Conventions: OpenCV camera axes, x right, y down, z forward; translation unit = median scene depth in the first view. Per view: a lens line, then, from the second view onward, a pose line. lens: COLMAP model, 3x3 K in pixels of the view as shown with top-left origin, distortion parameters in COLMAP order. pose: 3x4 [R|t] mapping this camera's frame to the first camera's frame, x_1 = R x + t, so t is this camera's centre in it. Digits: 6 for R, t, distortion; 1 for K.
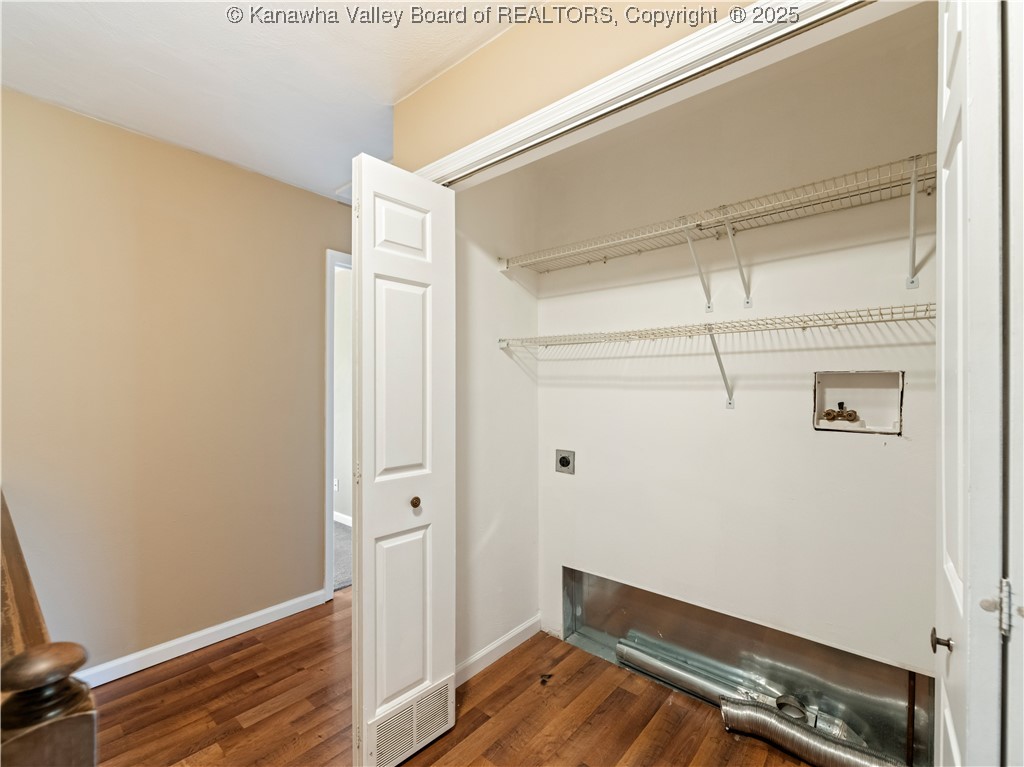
lens RADIAL K [[453.3, 0, 511.4], [0, 453.3, 390.1], [0, 0, 1]] dist [-0.002627, -0.000254]
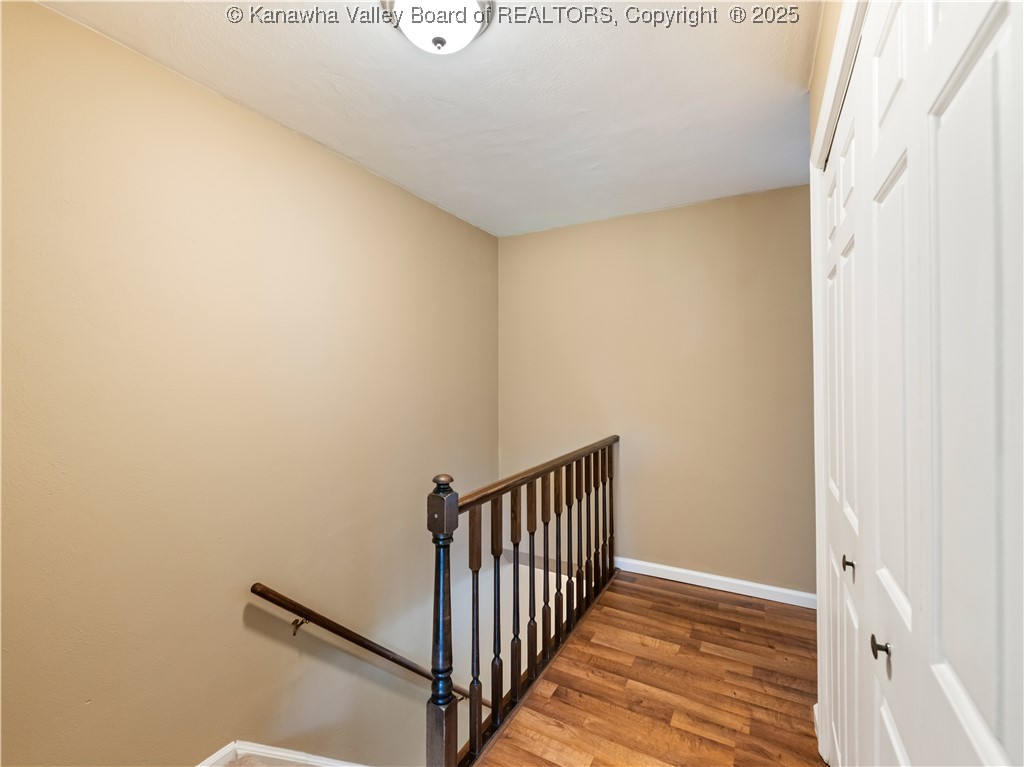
lens RADIAL K [[453.3, 0, 510.9], [0, 453.3, 378.5], [0, 0, 1]] dist [-0.002627, -0.000254]
pose [[0.199945, -0.005564, -0.979791, 0.493707], [-0.002267, 0.999979, -0.006142, -0.009996], [0.979804, 0.003449, 0.199928, 0.193177]]
